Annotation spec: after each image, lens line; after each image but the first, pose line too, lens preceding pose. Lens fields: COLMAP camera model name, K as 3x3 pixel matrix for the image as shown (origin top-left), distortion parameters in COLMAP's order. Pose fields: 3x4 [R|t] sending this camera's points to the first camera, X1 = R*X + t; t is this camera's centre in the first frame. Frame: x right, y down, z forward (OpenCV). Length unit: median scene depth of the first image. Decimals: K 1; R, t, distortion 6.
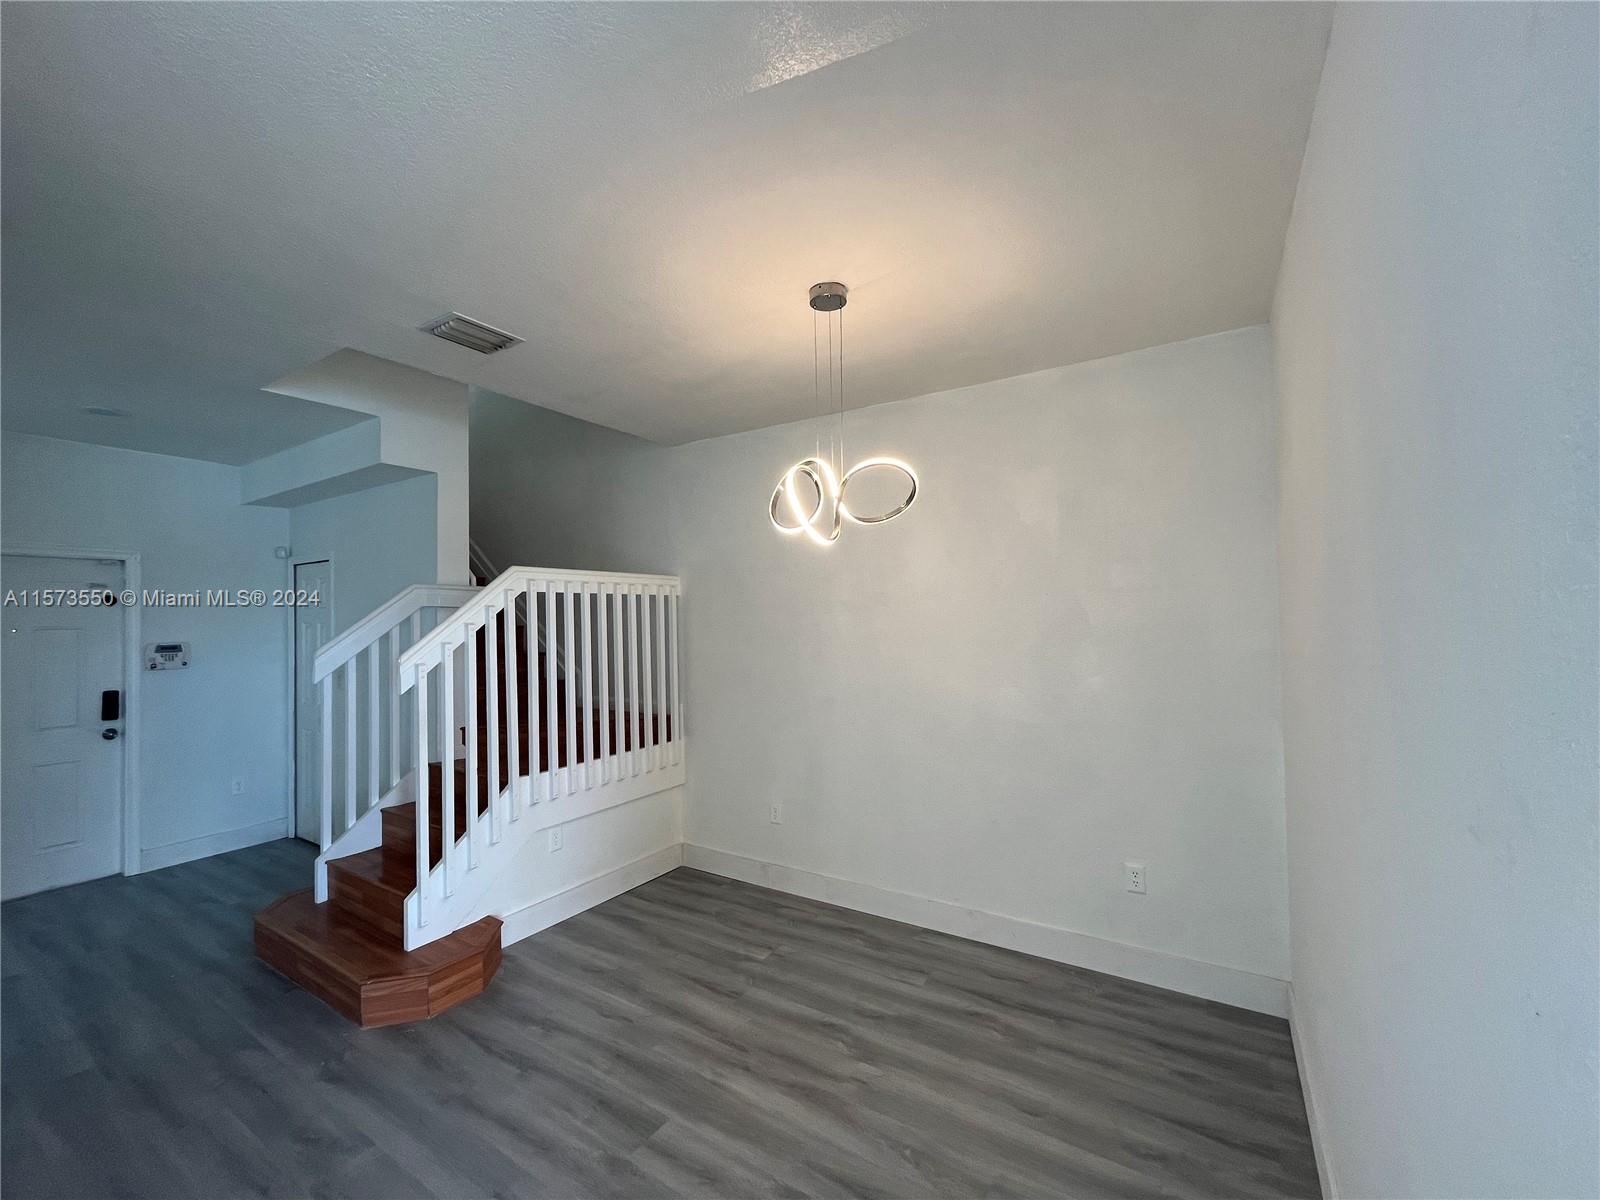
lens RADIAL K [[650.8, 0, 800.0], [0, 650.8, 600.0], [0, 0, 1]] dist [-0.002674, -0.000402]
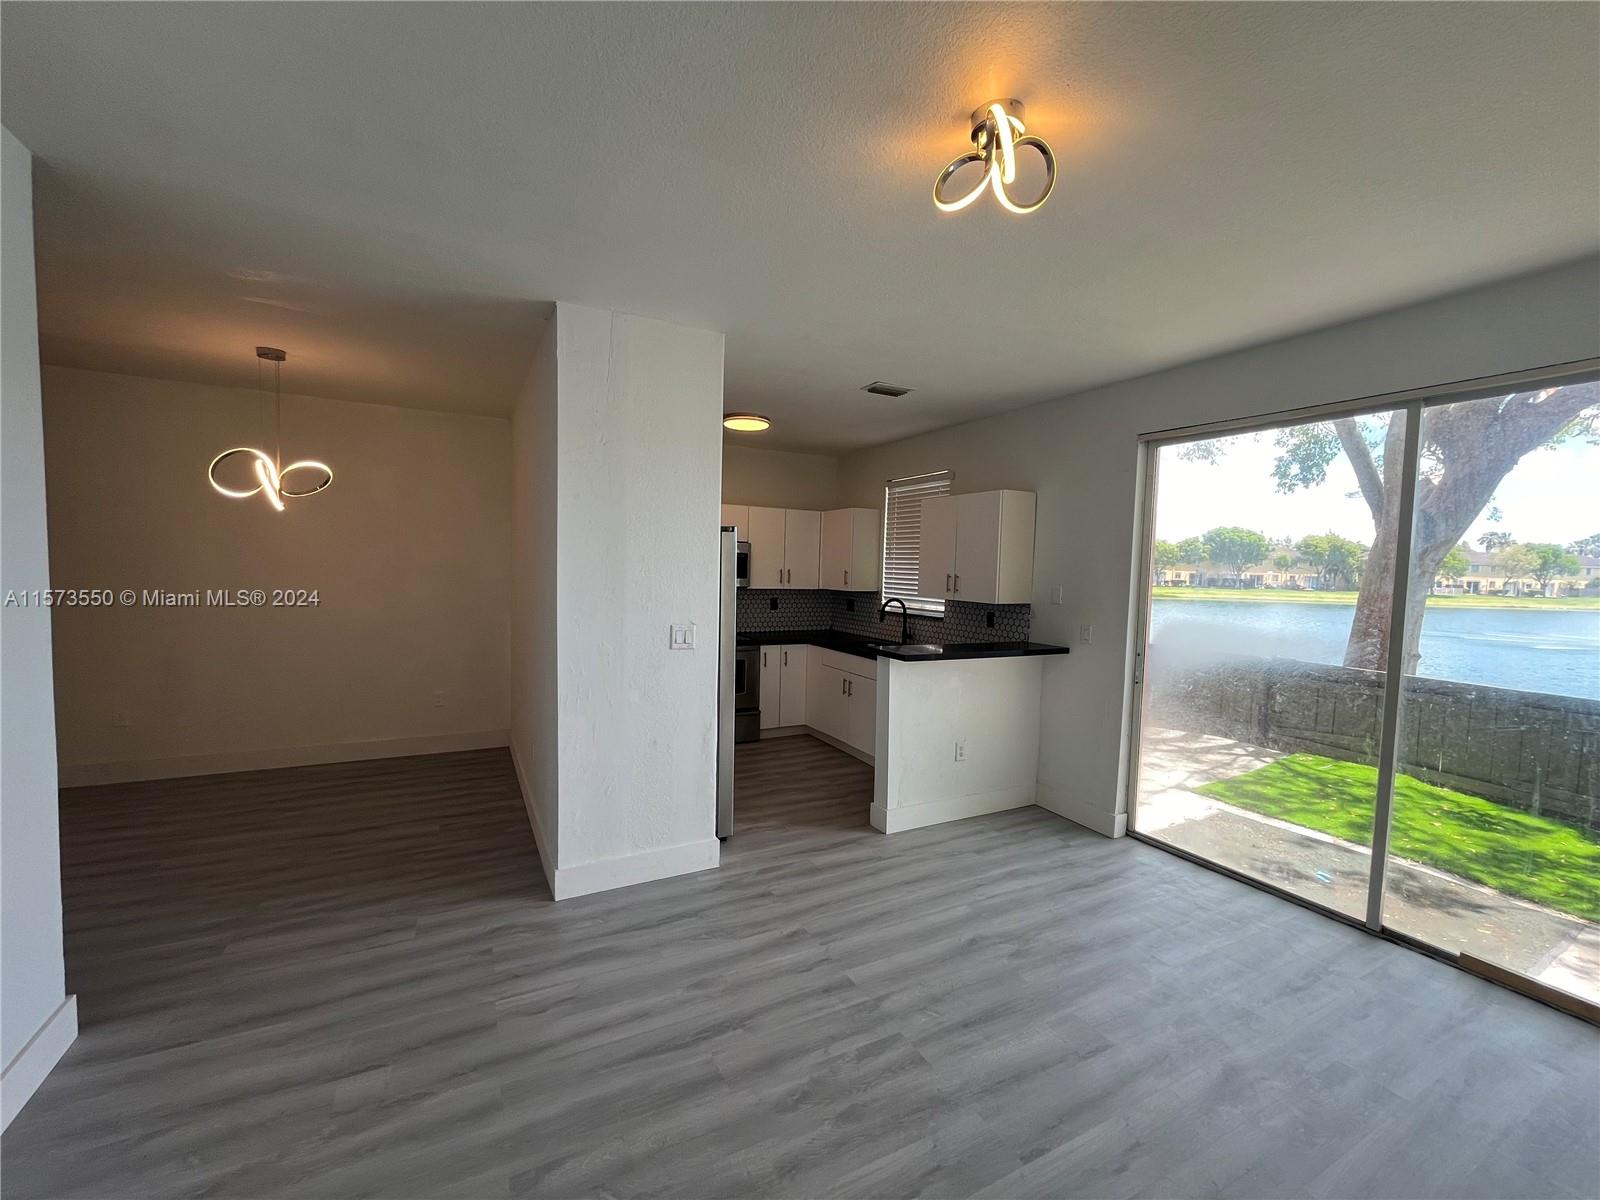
lens RADIAL K [[650.8, 0, 800.0], [0, 650.8, 600.0], [0, 0, 1]] dist [-0.002674, -0.000402]
pose [[0.501318, -0.015586, 0.865123, -0.703755], [-0.059405, 0.996859, 0.052383, -0.027130], [-0.863222, -0.077653, 0.498817, -0.987168]]
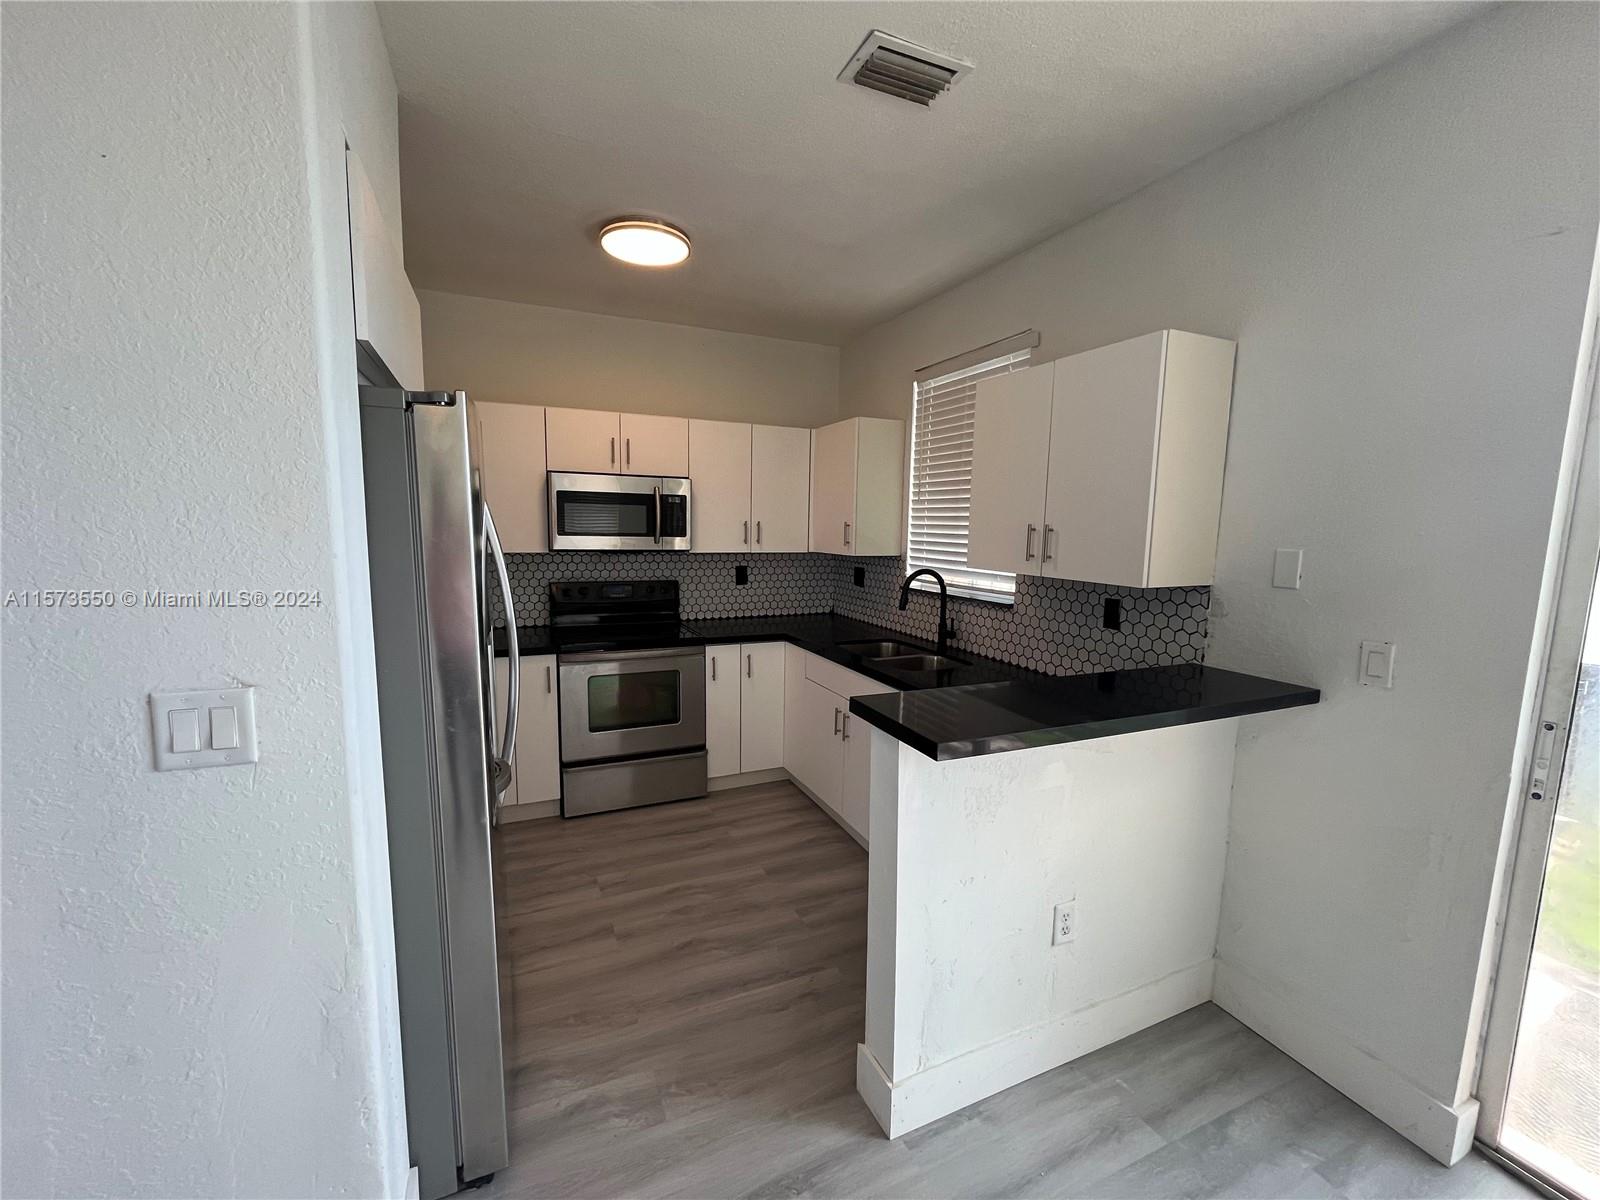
lens RADIAL K [[650.8, 0, 800.0], [0, 650.8, 600.0], [0, 0, 1]] dist [-0.002674, -0.000402]
pose [[0.554618, -0.072507, 0.828940, 0.262889], [-0.050526, 0.991424, 0.120525, -0.016140], [-0.830570, -0.108728, 0.546197, -0.626021]]
